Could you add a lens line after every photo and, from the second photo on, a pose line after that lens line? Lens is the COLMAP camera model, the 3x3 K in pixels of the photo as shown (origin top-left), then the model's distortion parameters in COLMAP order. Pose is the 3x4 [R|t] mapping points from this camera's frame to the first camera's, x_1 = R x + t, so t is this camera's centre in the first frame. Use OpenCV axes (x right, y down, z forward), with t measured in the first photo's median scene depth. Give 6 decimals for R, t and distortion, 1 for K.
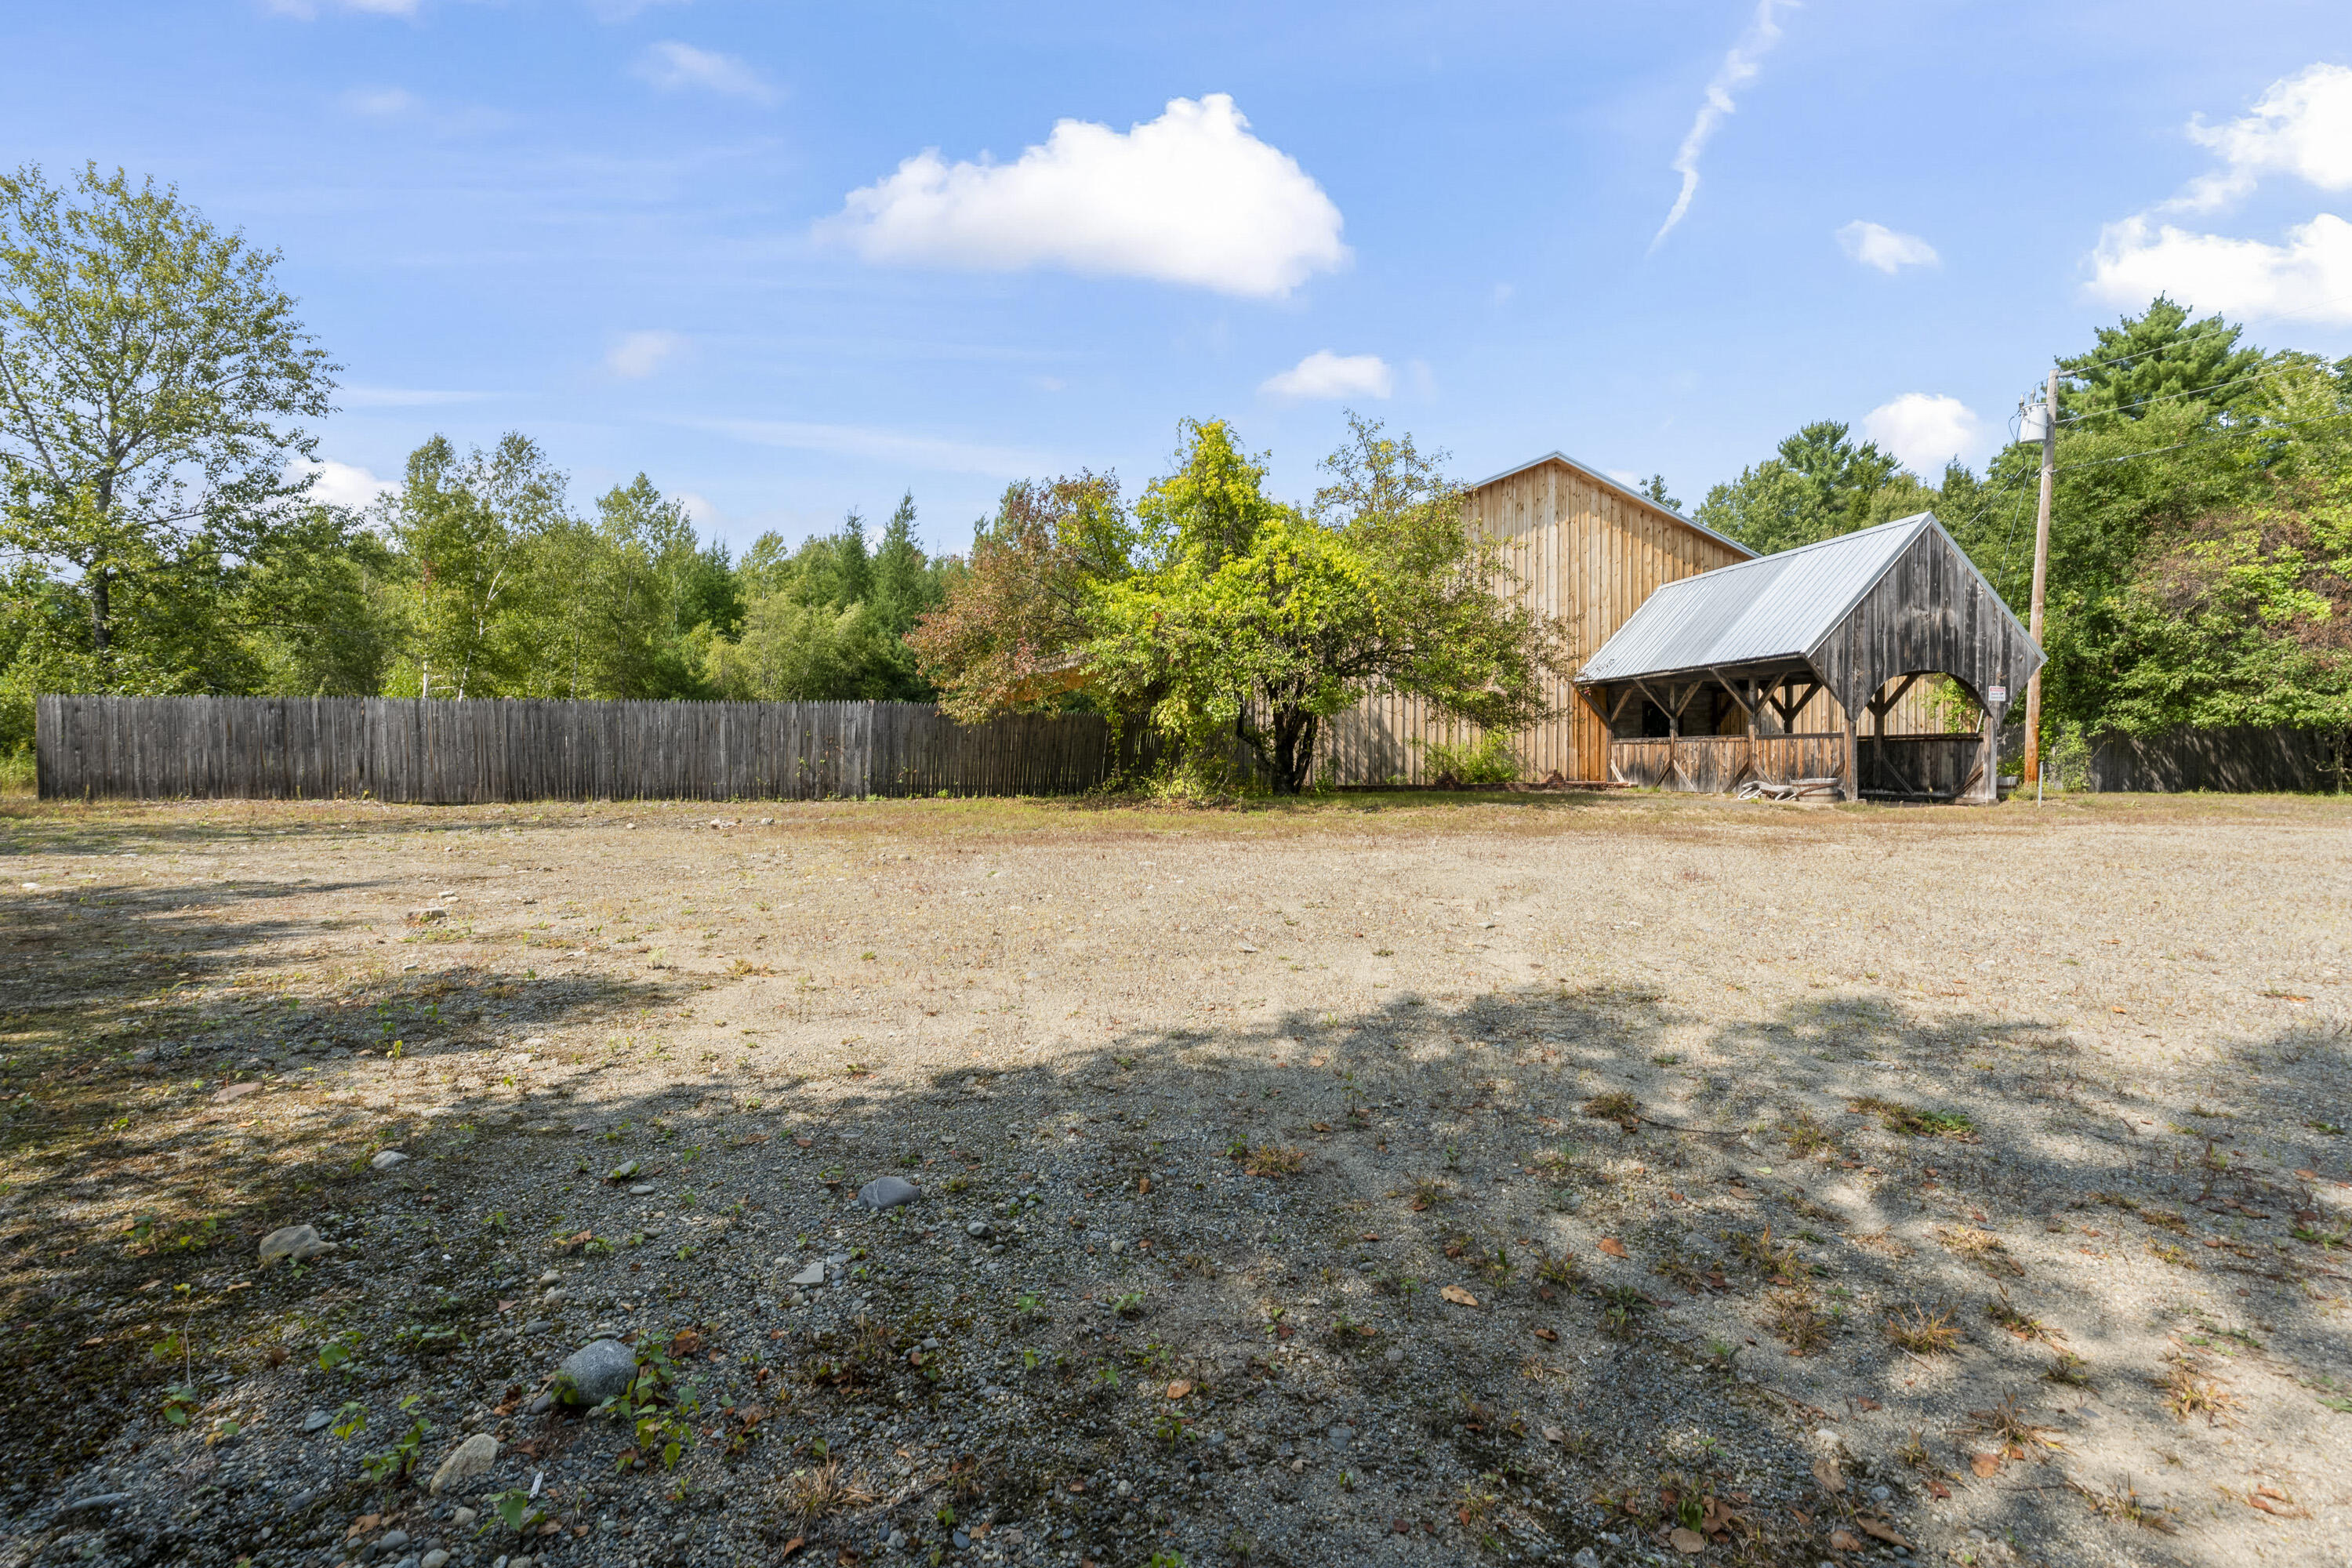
lens RADIAL K [[975.0, 0, 1200.0], [0, 975.0, 756.9], [0, 0, 1]] dist [-0.000705, 0.000160]
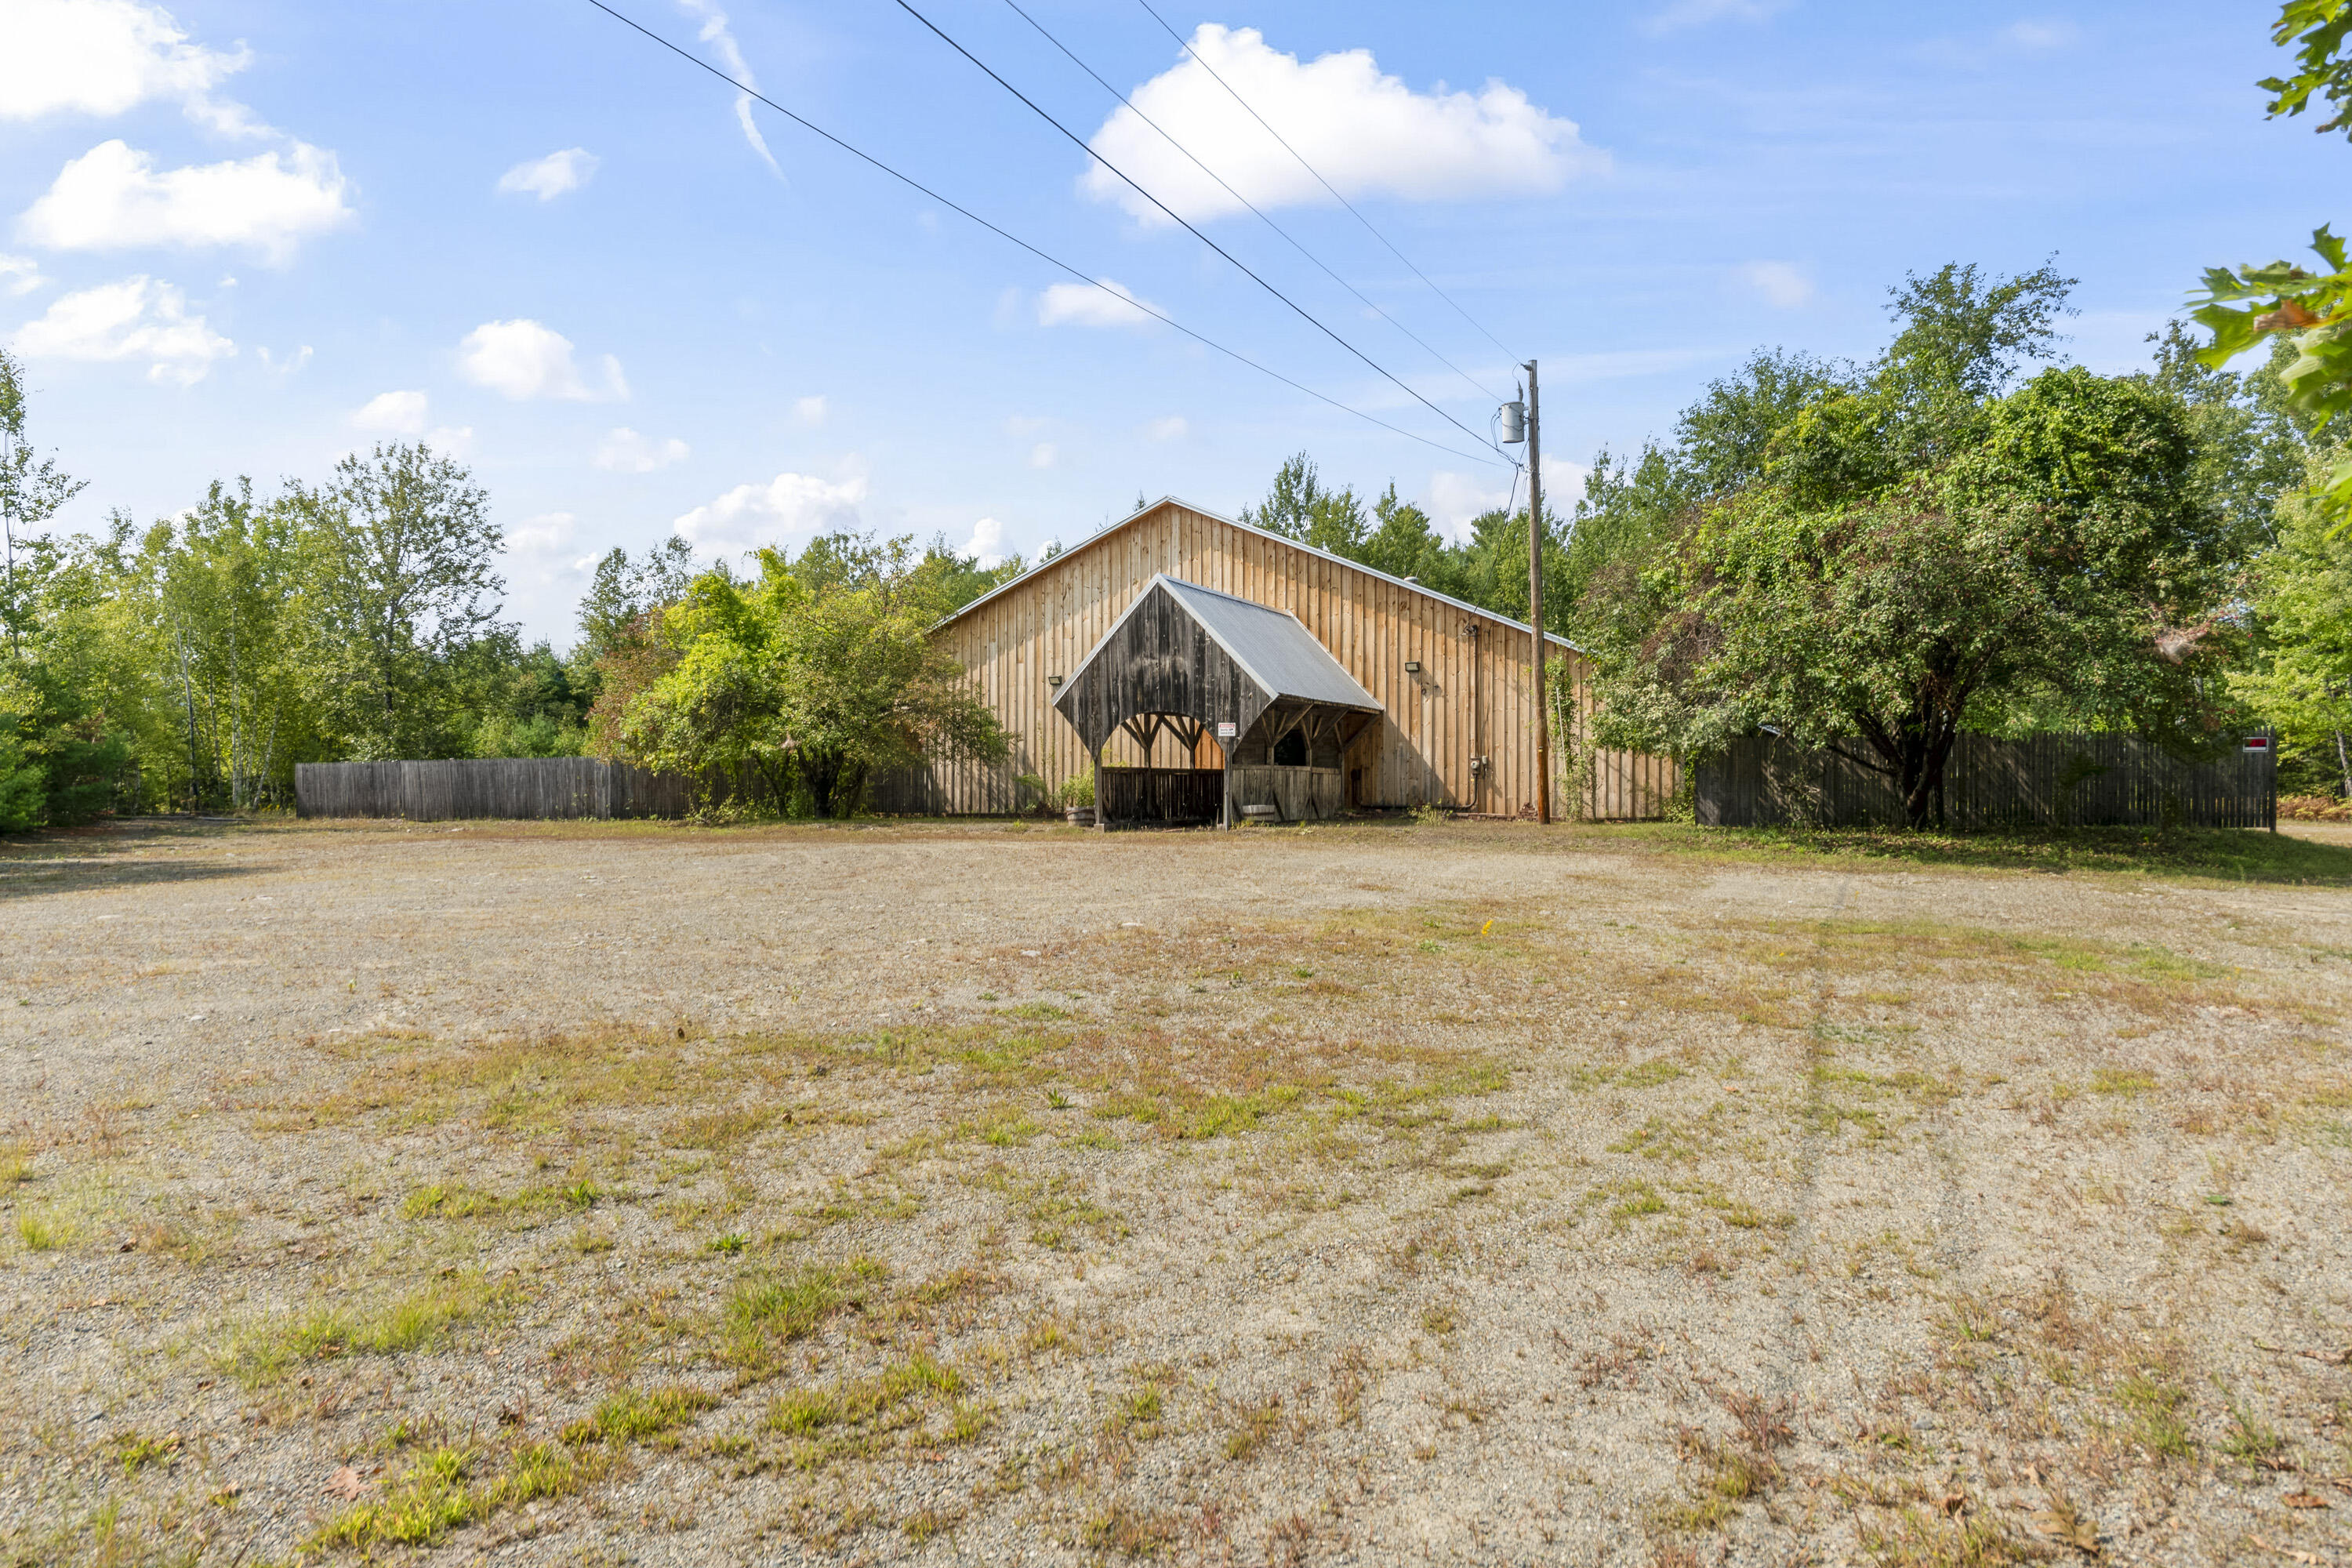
lens RADIAL K [[1471.8, 0, 1176.0], [0, 1471.8, 784.0], [0, 0, 1]] dist [-0.002750, -0.000079]
pose [[0.830014, -0.009123, -0.557668, 1.688498], [0.008273, 0.999958, -0.004046, 0.002942], [0.557681, -0.001256, 0.830054, -0.408742]]
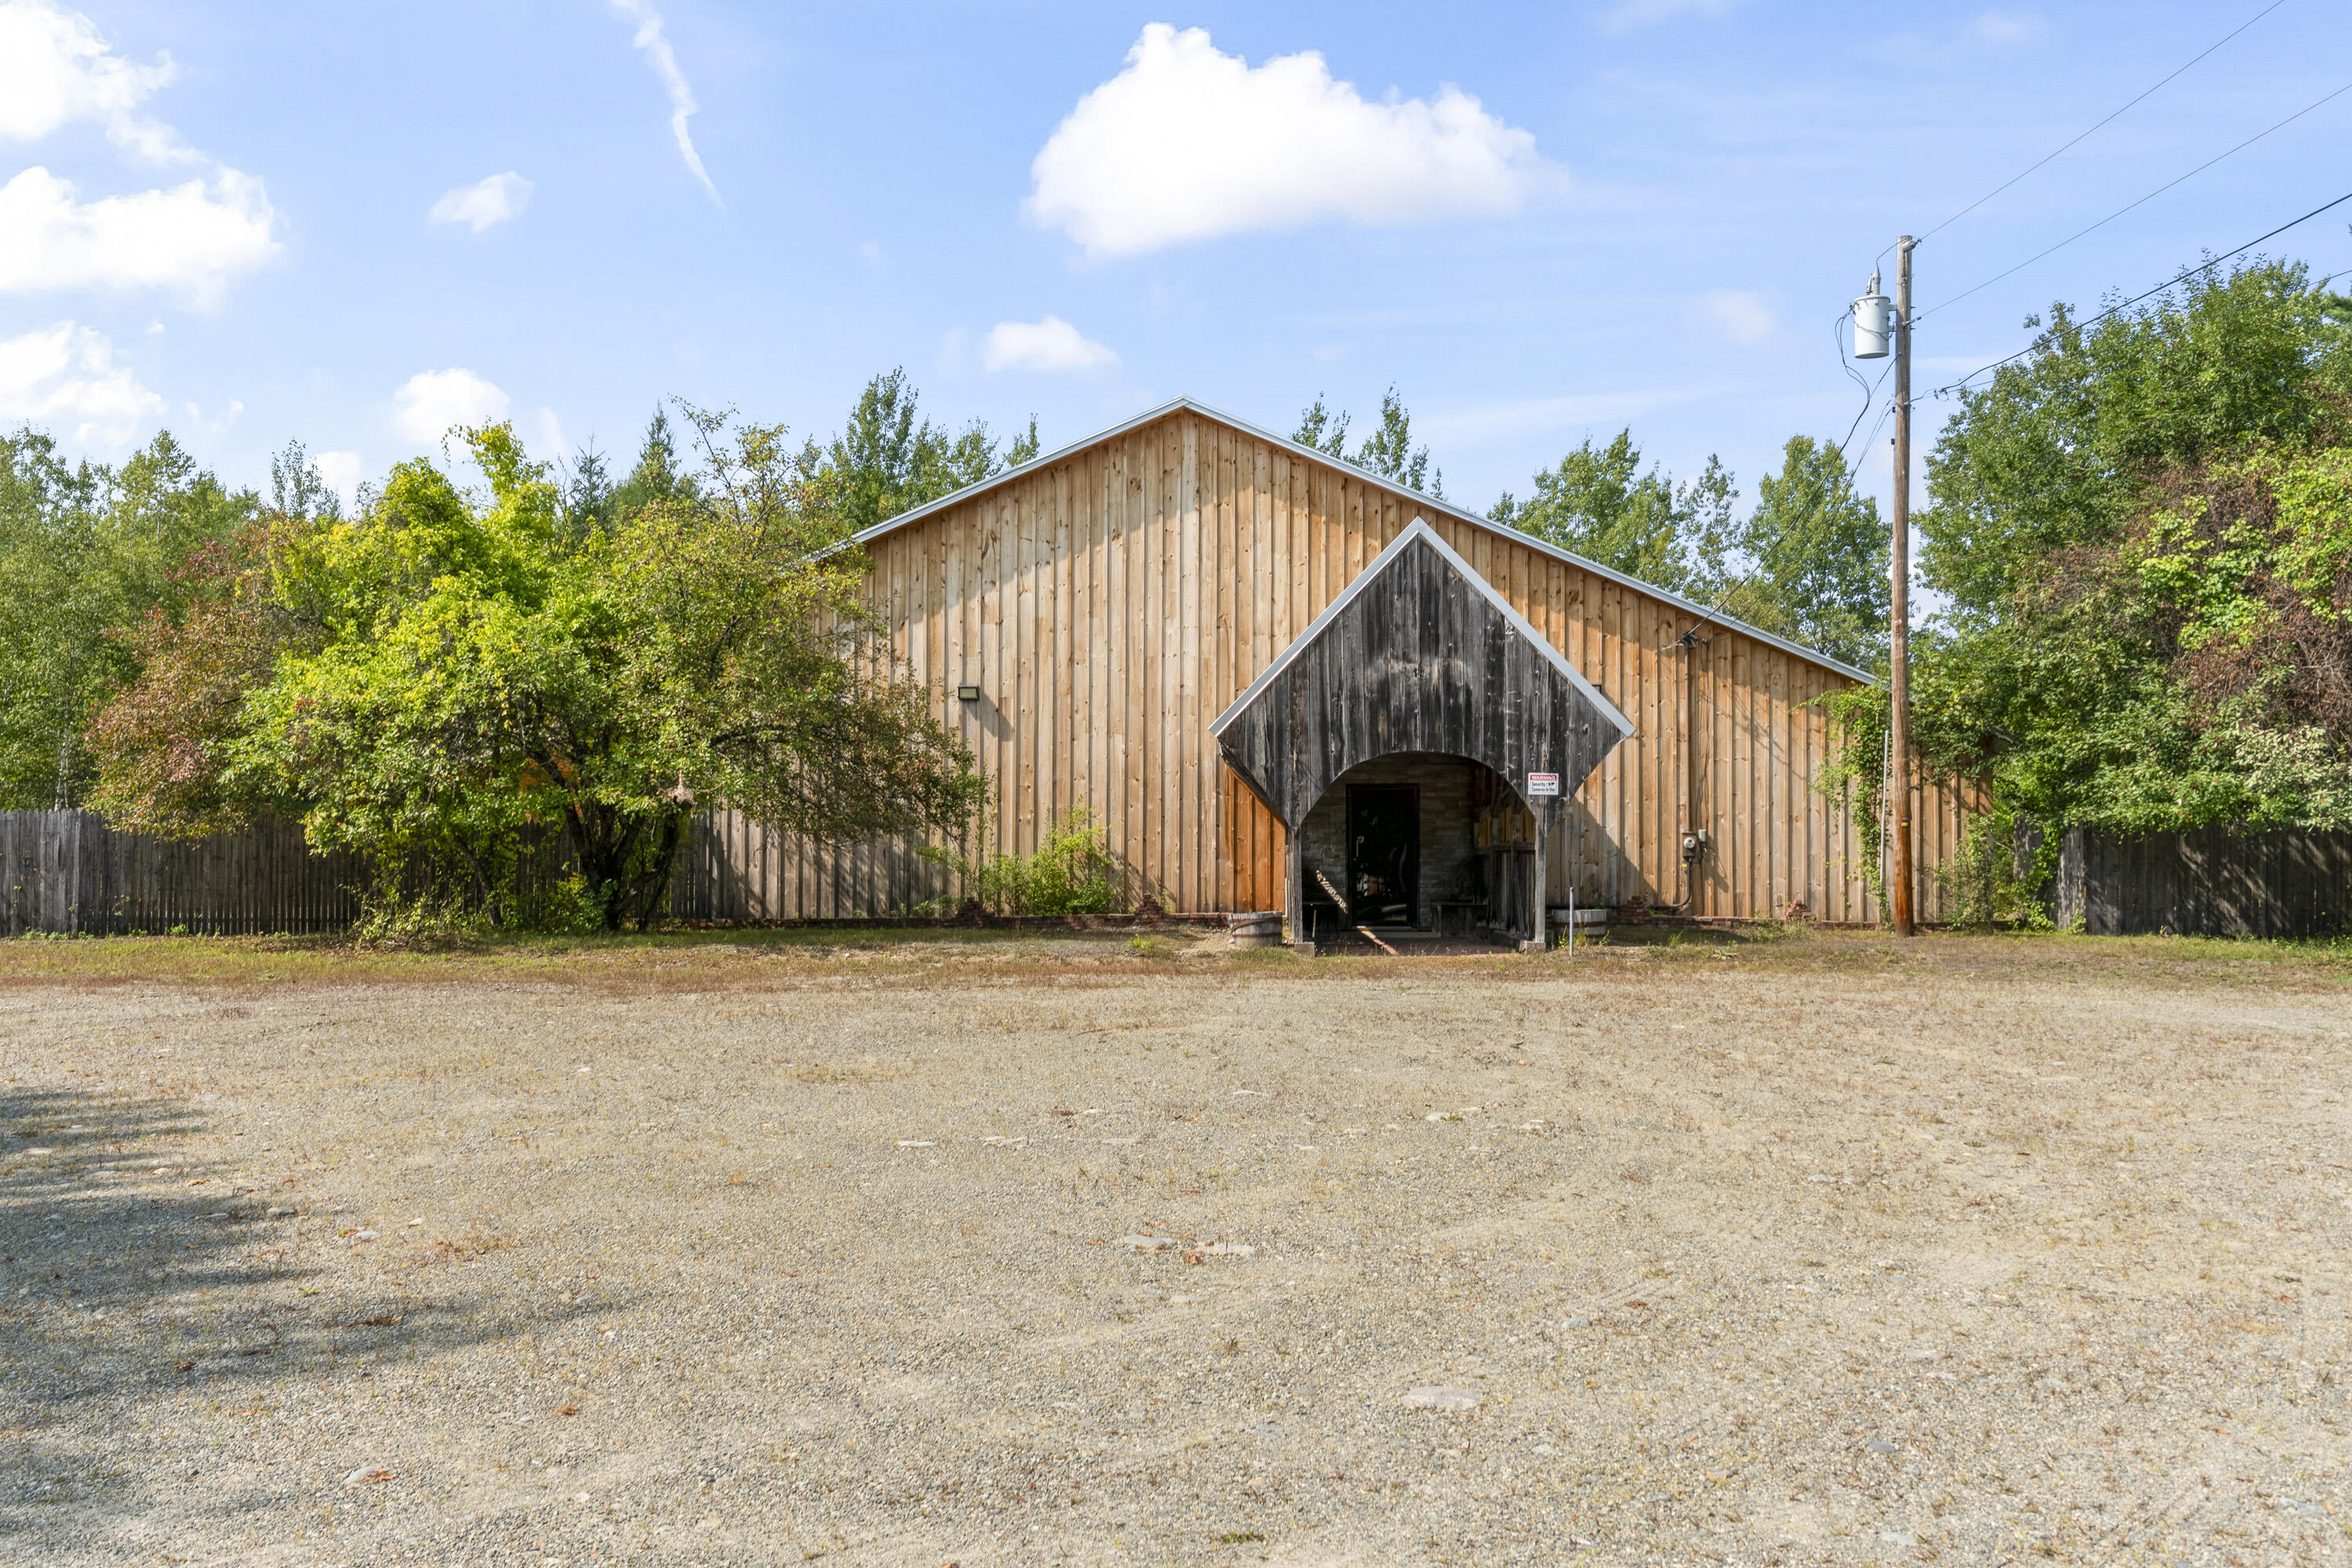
lens RADIAL K [[2022.8, 0, 1176.0], [0, 2022.8, 784.0], [0, 0, 1]] dist [0.005601, 0.002714]
pose [[0.978284, -0.011394, -0.206953, 0.854490], [0.003876, 0.999319, -0.036696, -0.015481], [0.207231, 0.035097, 0.977662, -0.388979]]
